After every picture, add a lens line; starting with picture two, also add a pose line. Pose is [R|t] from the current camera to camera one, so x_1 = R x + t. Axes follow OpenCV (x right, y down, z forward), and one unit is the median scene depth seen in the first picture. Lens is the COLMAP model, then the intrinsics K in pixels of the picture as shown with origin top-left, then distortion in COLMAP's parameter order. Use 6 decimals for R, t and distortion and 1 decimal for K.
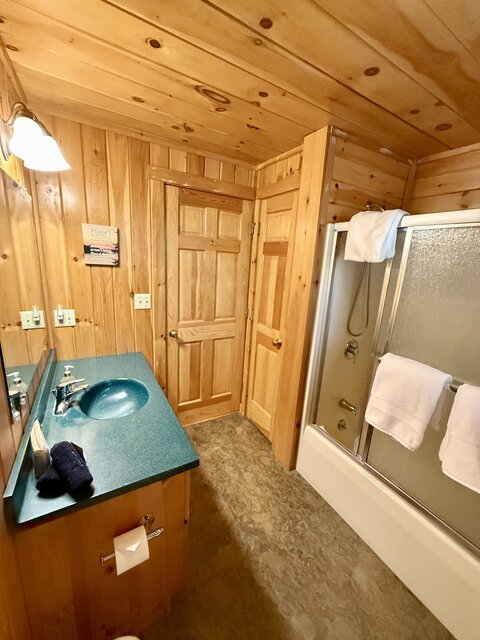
lens RADIAL K [[255.0, 0, 239.5], [0, 255.0, 321.4], [0, 0, 1]] dist [0.001037, -0.000082]
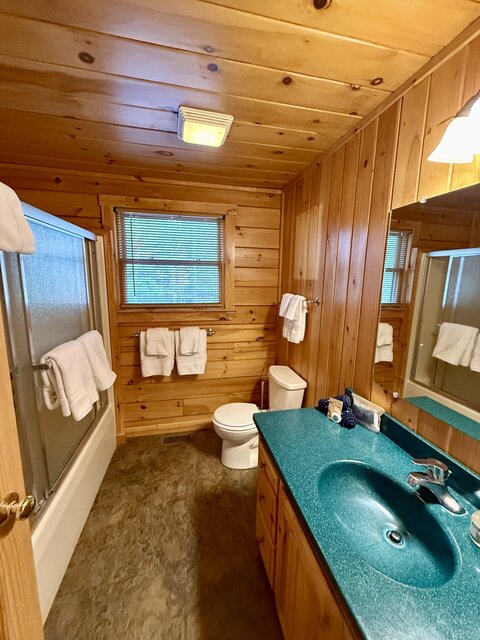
lens RADIAL K [[255.0, 0, 240.7], [0, 255.0, 318.8], [0, 0, 1]] dist [0.001037, -0.000082]
pose [[-0.949994, -0.128206, 0.284736, -0.294472], [-0.003911, 0.916646, 0.399681, -0.335488], [-0.312243, 0.378581, -0.871309, 1.419700]]
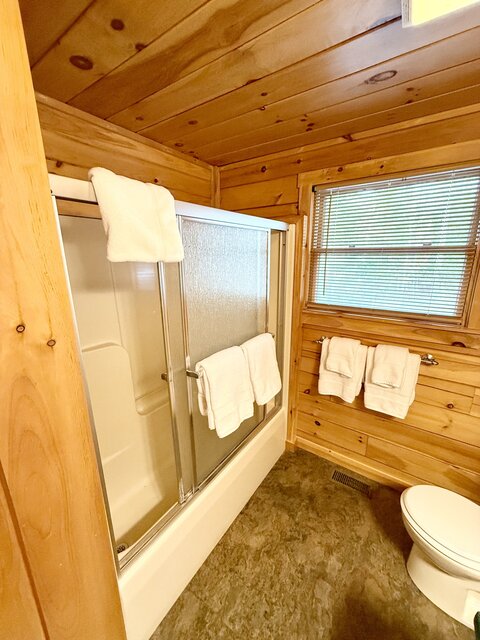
lens RADIAL K [[255.0, 0, 242.2], [0, 255.0, 318.3], [0, 0, 1]] dist [0.001037, -0.000082]
pose [[-0.423578, -0.279334, 0.861716, -0.175344], [0.192531, 0.901773, 0.386958, -0.302411], [-0.885163, 0.329814, -0.328191, 1.027776]]
